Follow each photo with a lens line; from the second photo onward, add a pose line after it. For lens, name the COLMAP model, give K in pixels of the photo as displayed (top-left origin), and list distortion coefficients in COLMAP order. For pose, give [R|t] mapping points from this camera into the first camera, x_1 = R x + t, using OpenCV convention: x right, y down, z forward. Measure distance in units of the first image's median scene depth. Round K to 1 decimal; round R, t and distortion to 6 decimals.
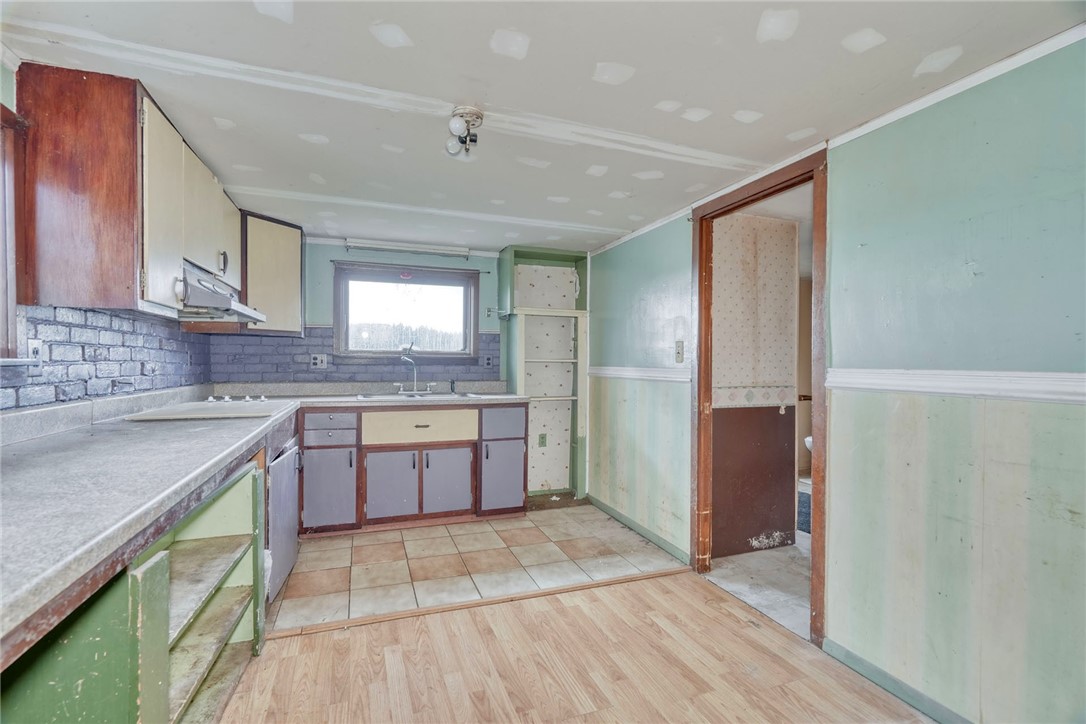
lens RADIAL K [[493.7, 0, 539.4], [0, 493.7, 365.8], [0, 0, 1]] dist [-0.001174, 0.002097]
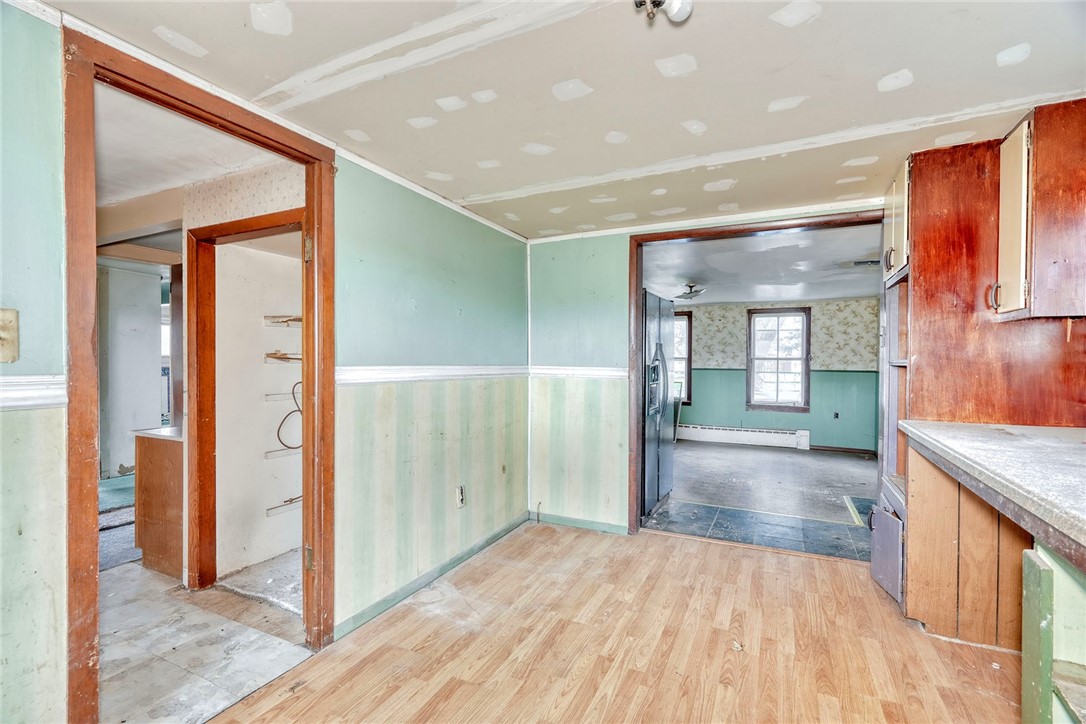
lens RADIAL K [[493.7, 0, 539.4], [0, 493.7, 365.8], [0, 0, 1]] dist [-0.001174, 0.002097]
pose [[-0.681530, -0.015924, 0.731617, -0.496087], [-0.003032, 0.999816, 0.018937, -0.018609], [-0.731784, 0.010688, -0.681453, 1.497951]]
